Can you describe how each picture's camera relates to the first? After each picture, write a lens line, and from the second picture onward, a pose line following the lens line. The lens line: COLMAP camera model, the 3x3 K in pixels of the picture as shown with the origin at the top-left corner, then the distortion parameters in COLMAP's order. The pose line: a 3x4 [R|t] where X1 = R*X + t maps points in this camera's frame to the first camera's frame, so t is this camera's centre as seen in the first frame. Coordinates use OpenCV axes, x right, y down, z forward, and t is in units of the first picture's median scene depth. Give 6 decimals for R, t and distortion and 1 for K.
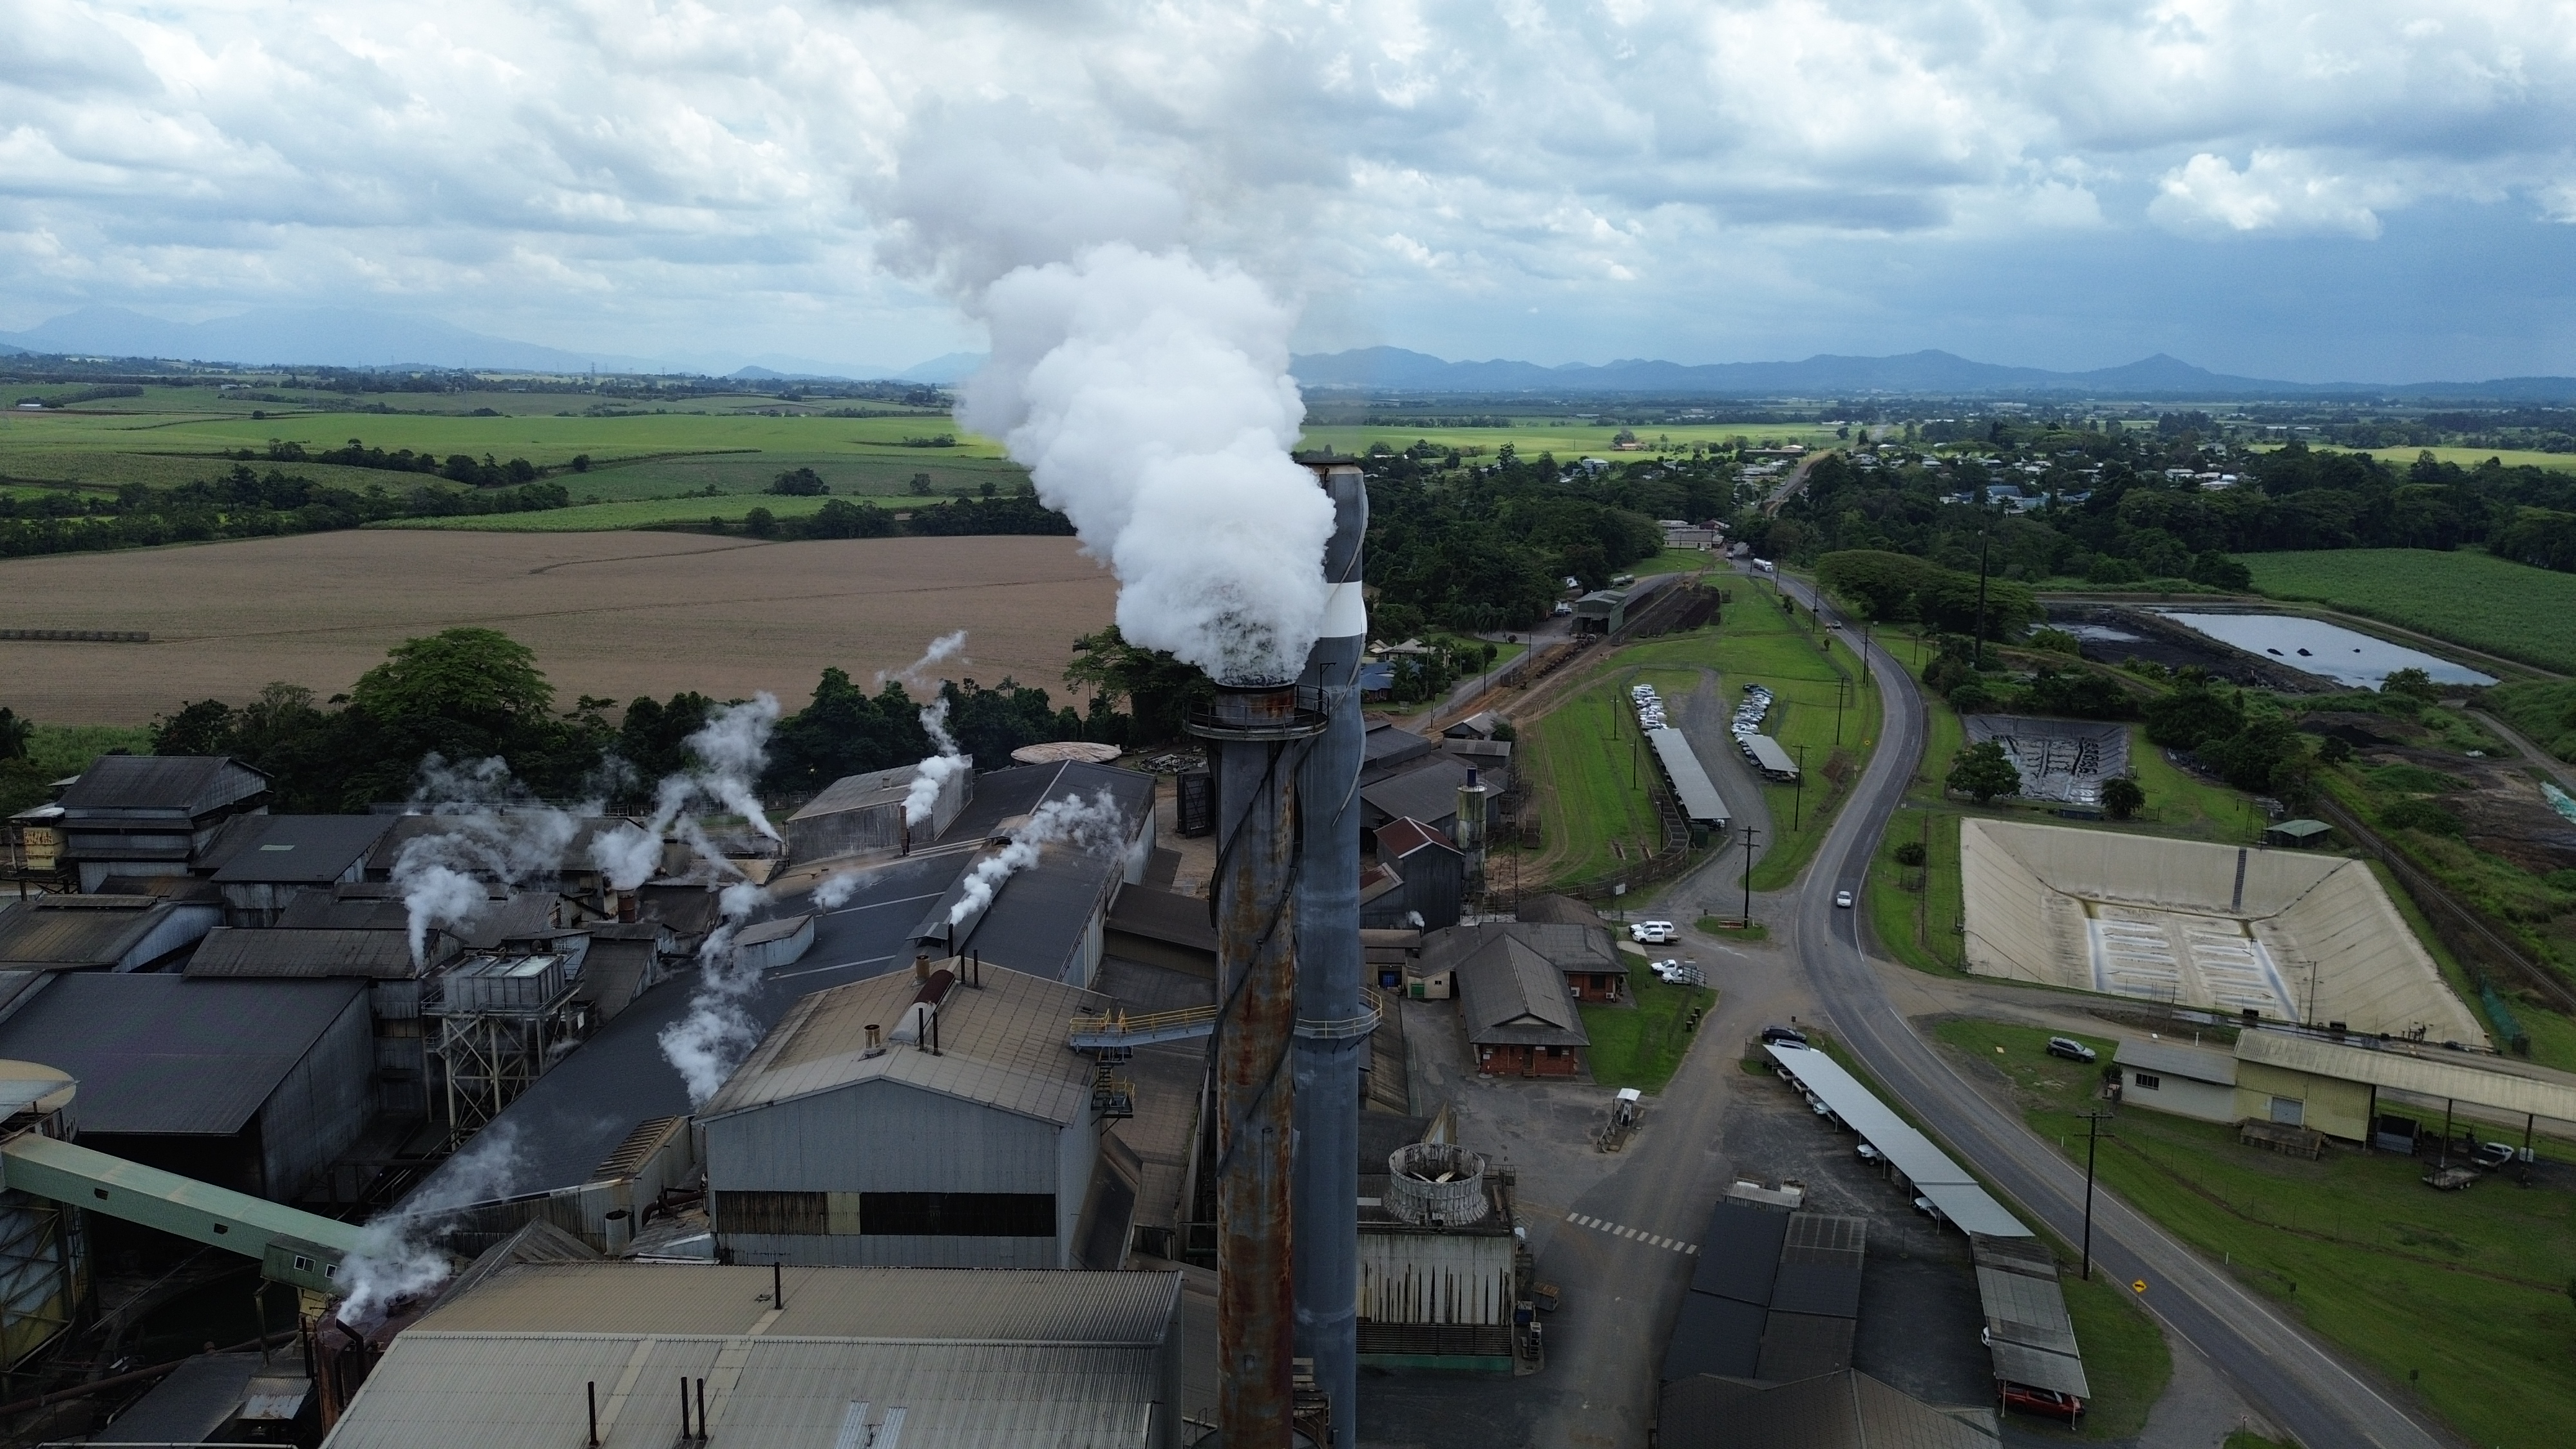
lens RADIAL K [[1828.3, 0, 1290.8], [0, 1828.3, 706.9], [0, 0, 1]] dist [0.073646, -0.069906]
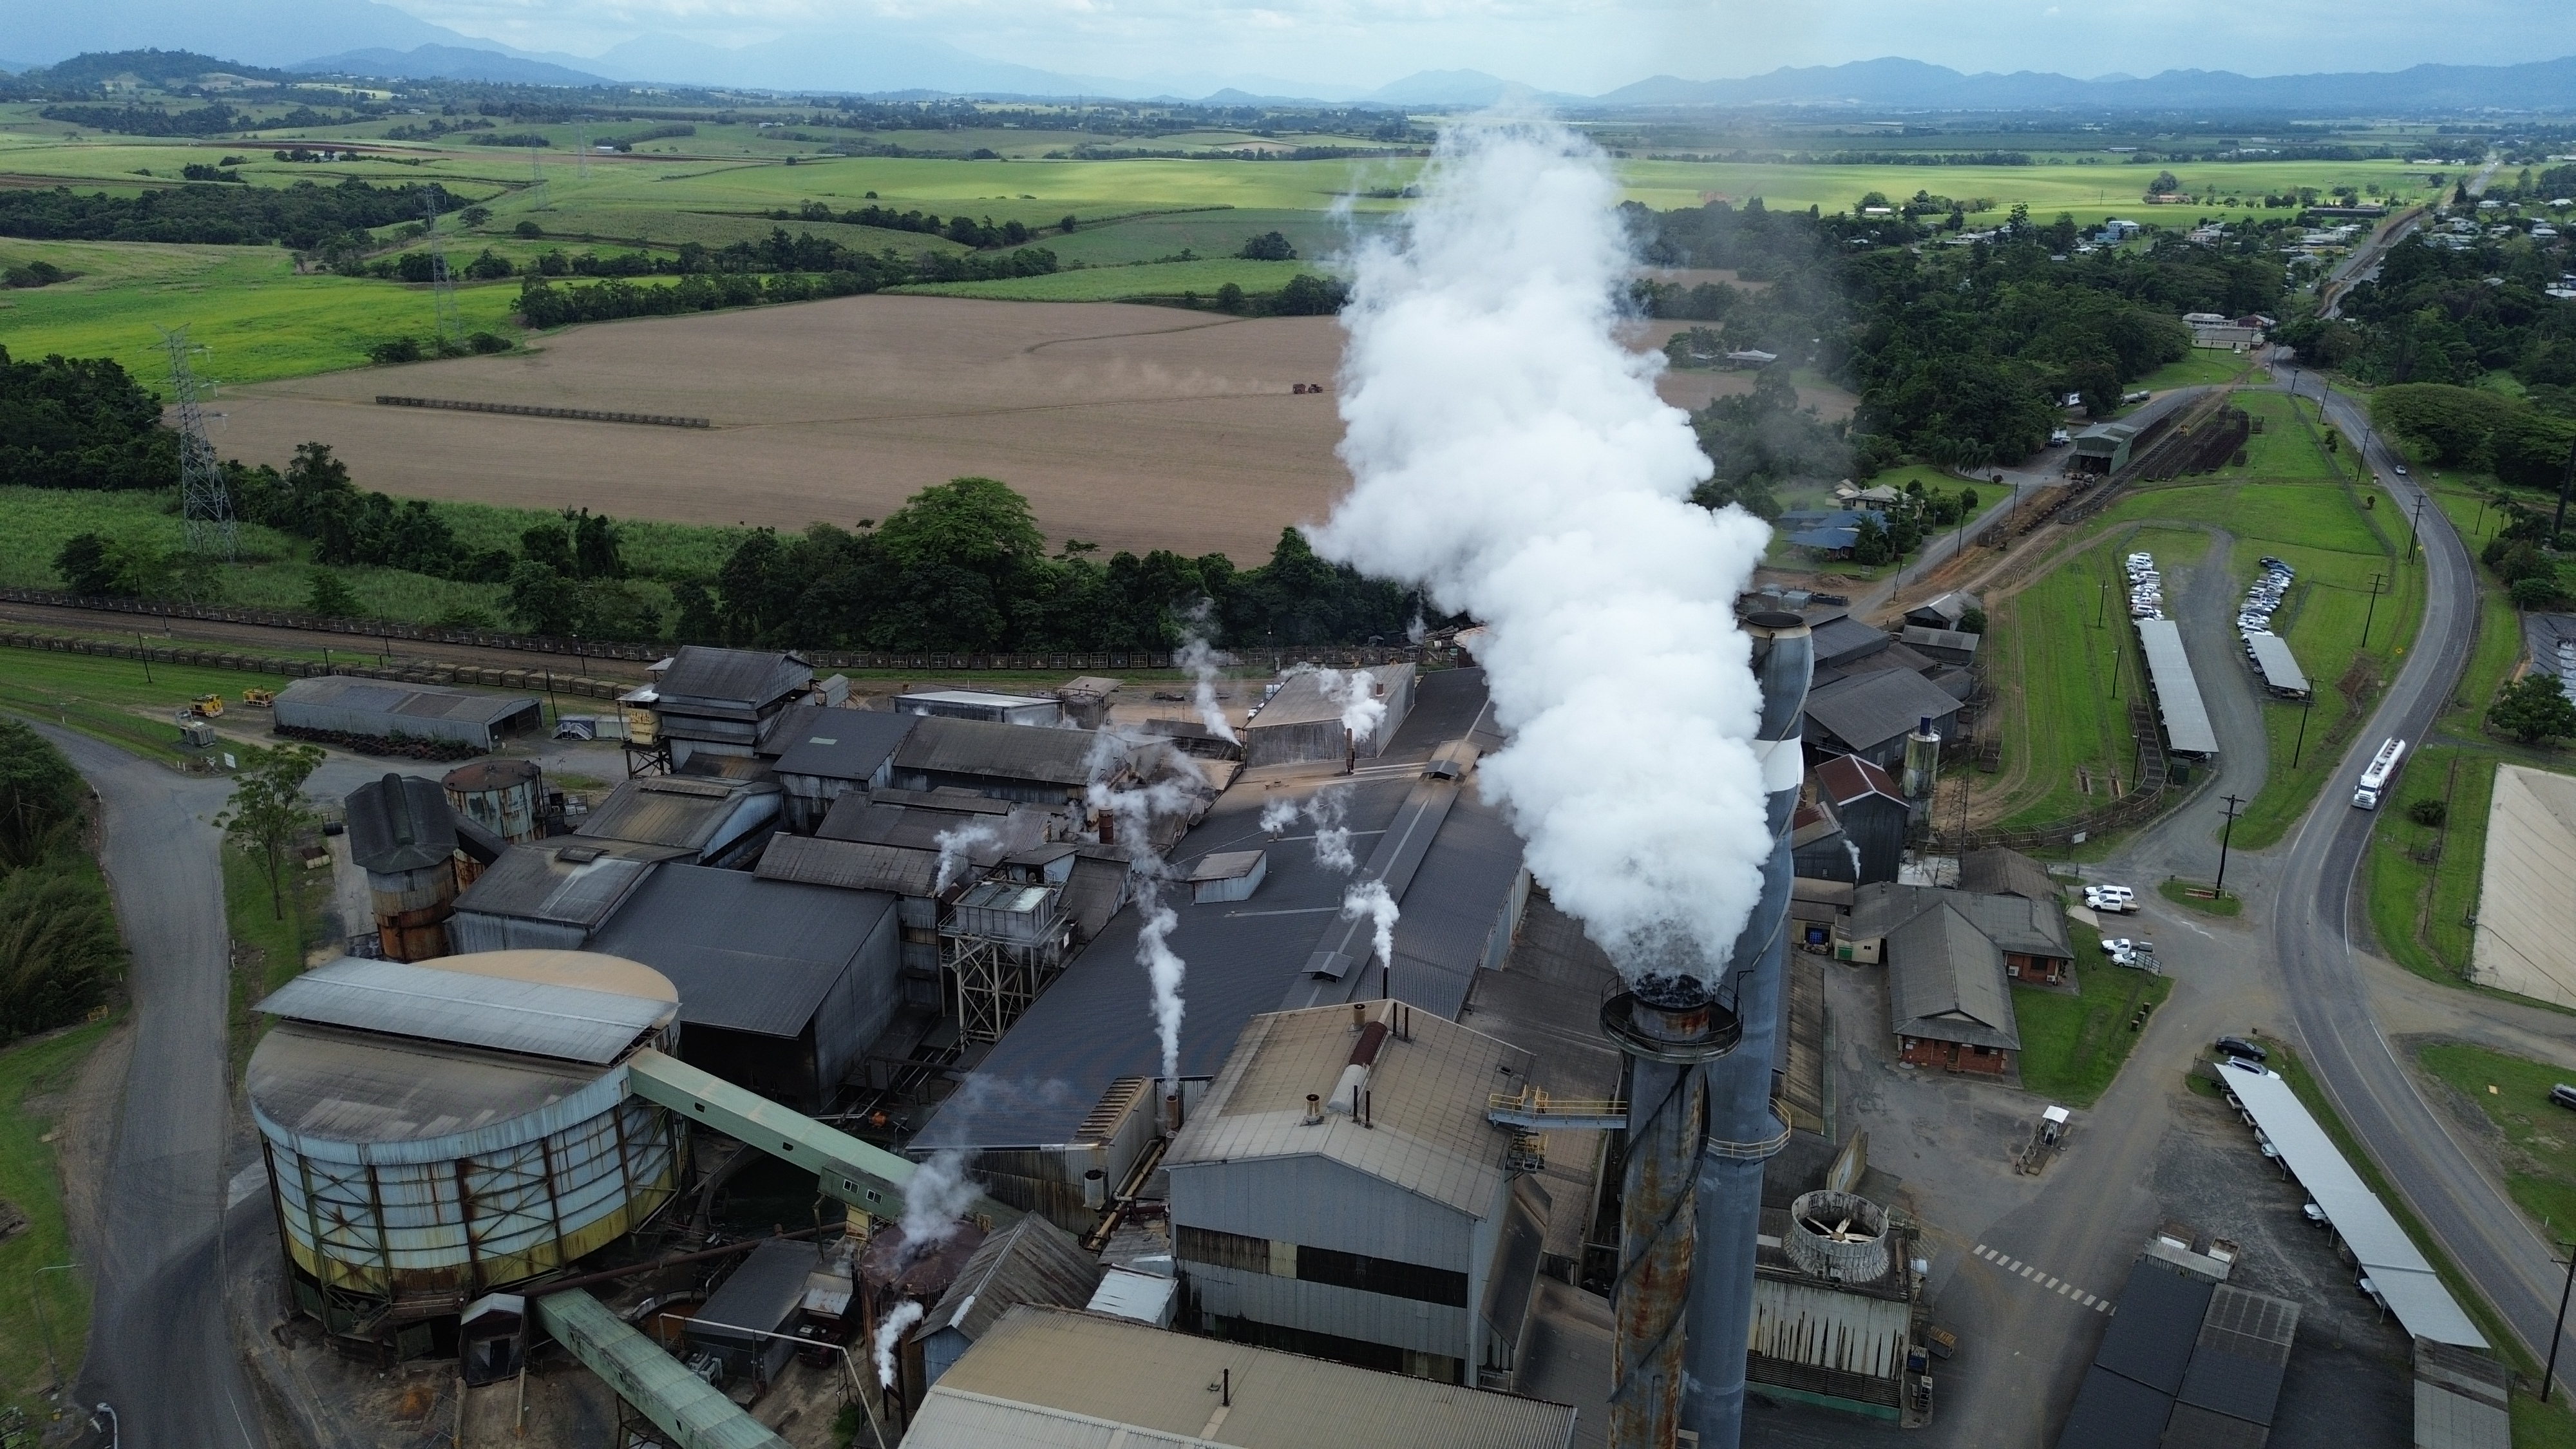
lens RADIAL K [[1828.3, 0, 1292.7], [0, 1828.3, 705.4], [0, 0, 1]] dist [0.073646, -0.069906]
pose [[0.969721, 0.073938, -0.232754, 0.001022], [-0.040197, 0.988393, 0.146505, -0.106265], [0.240885, -0.132713, 0.961437, -0.020454]]
